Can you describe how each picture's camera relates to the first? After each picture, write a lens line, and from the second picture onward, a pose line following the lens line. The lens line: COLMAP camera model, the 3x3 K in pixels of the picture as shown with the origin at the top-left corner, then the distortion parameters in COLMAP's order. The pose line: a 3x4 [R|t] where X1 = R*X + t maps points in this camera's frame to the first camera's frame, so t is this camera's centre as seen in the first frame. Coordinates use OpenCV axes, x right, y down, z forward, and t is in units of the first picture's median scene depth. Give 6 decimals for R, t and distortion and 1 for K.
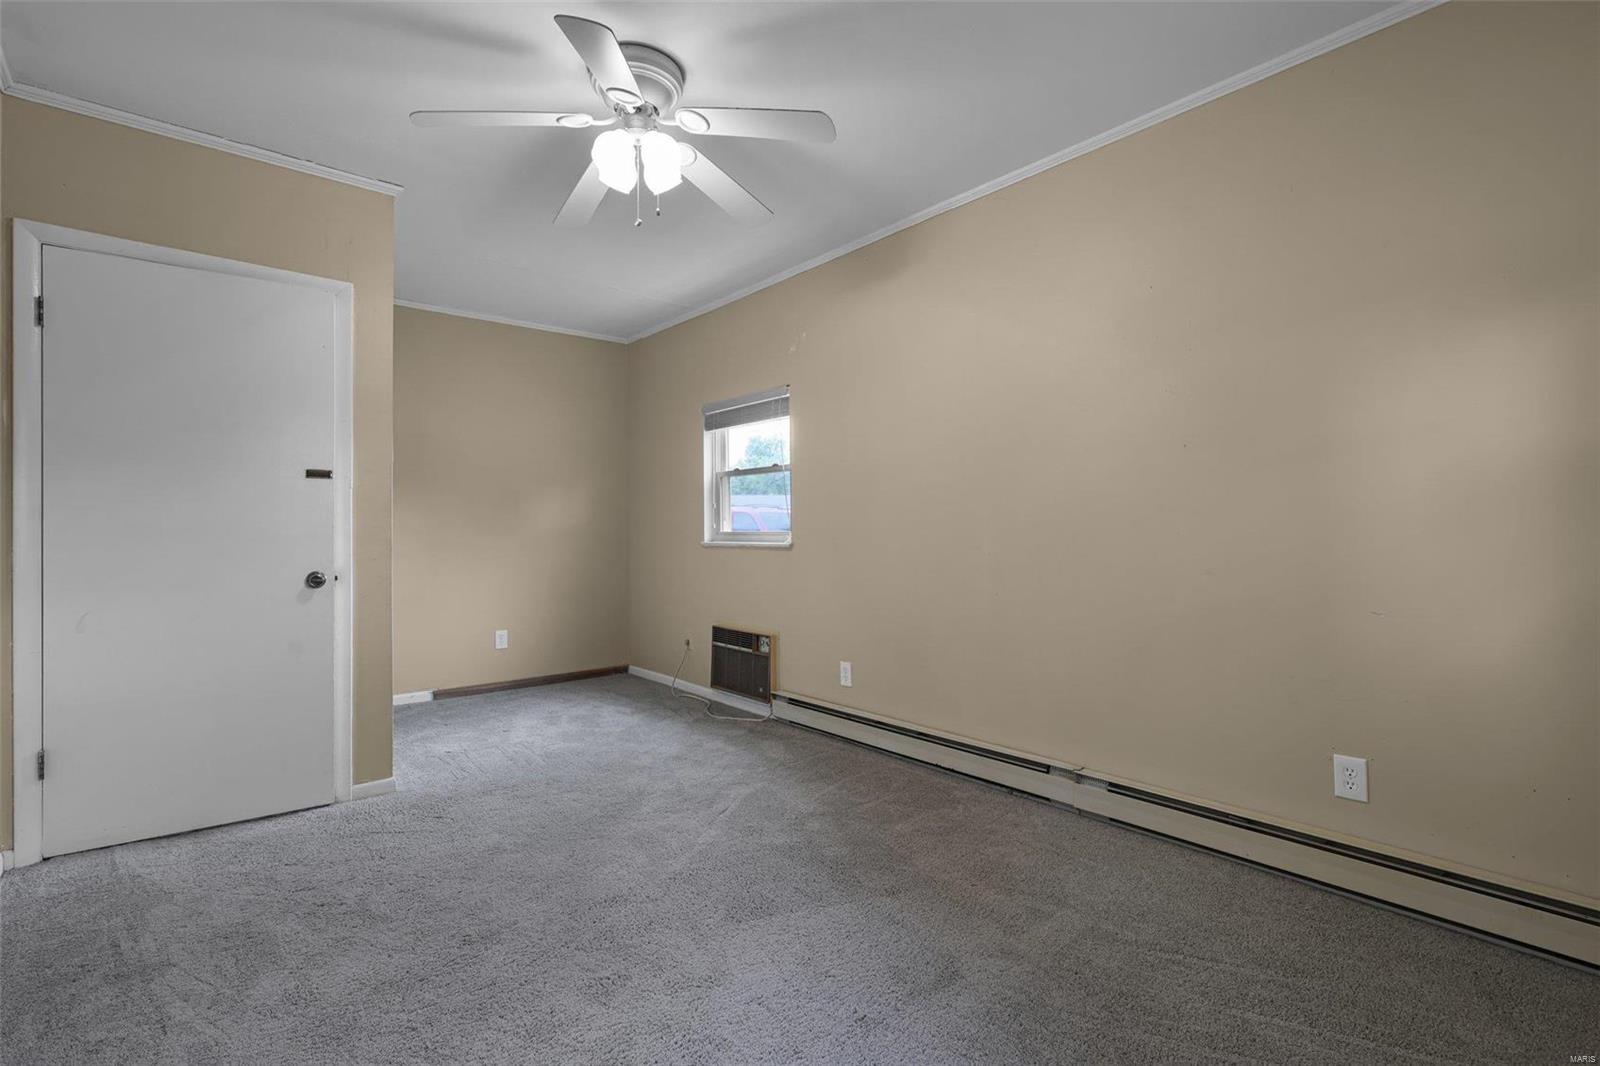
lens RADIAL K [[743.9, 0, 798.8], [0, 743.9, 529.7], [0, 0, 1]] dist [0.001708, 0.000218]
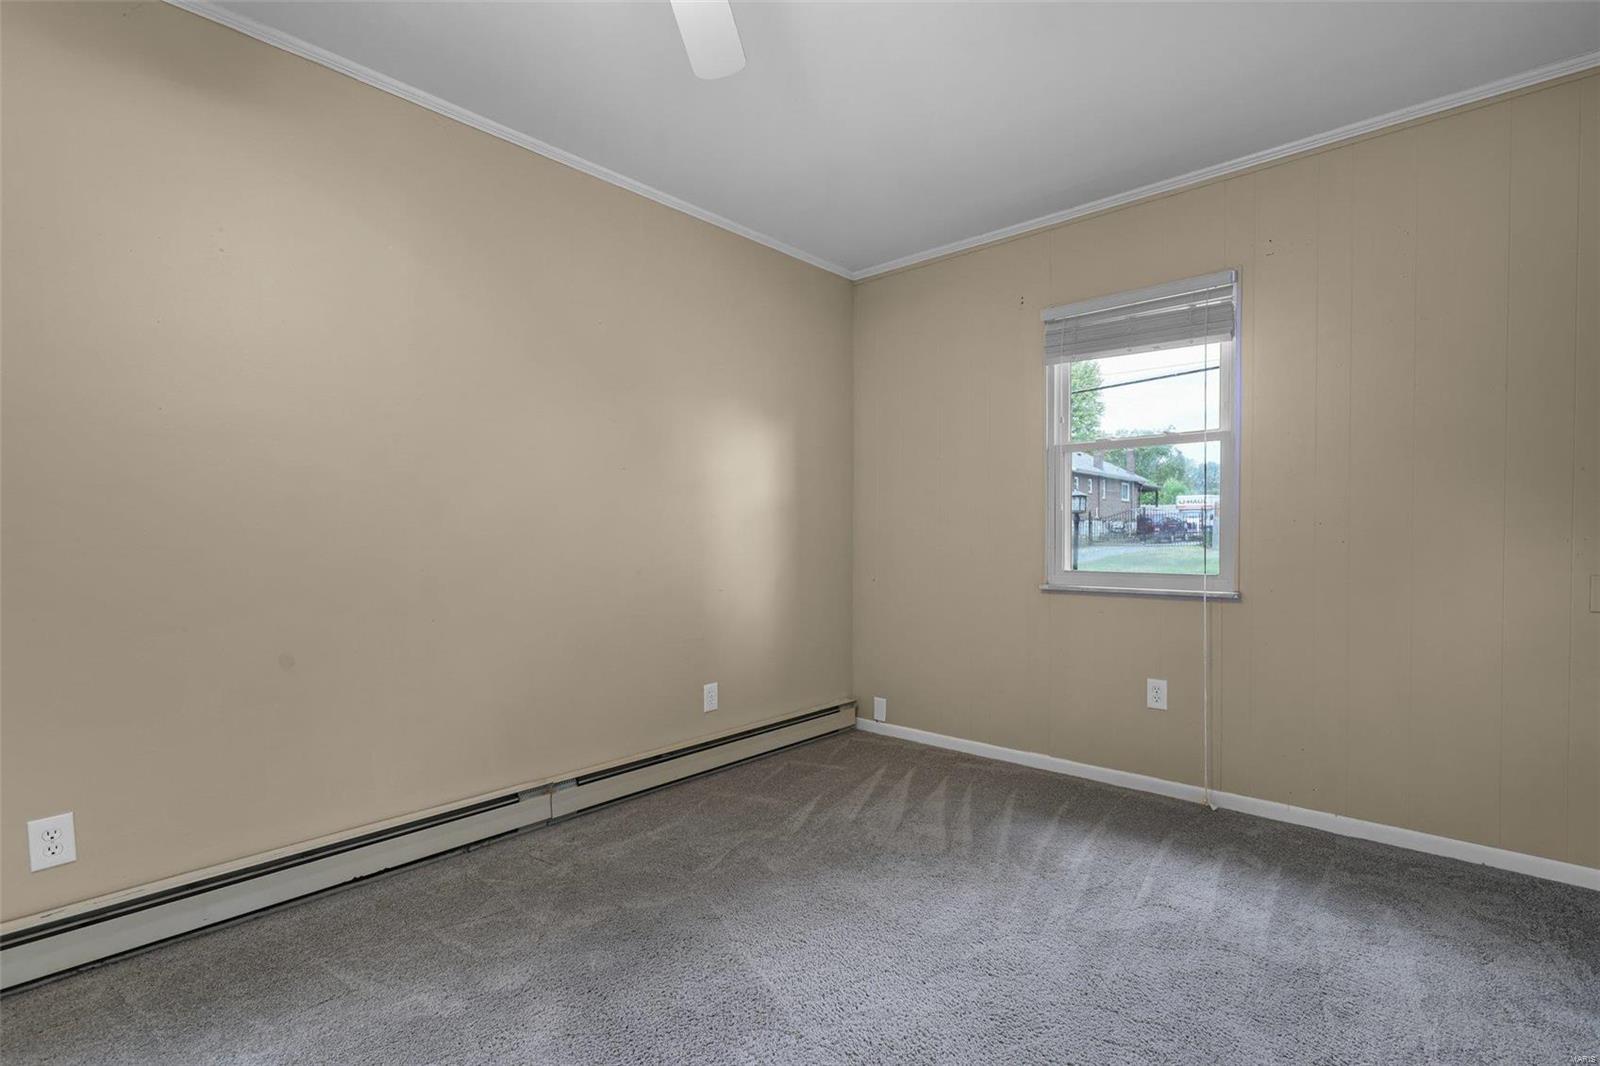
lens RADIAL K [[743.9, 0, 798.8], [0, 743.9, 542.8], [0, 0, 1]] dist [0.001708, 0.000218]
pose [[-0.129222, 0.002759, 0.991612, -0.639933], [0.011880, 0.999929, -0.001234, 0.010524], [-0.991544, 0.011621, -0.129246, 0.780689]]
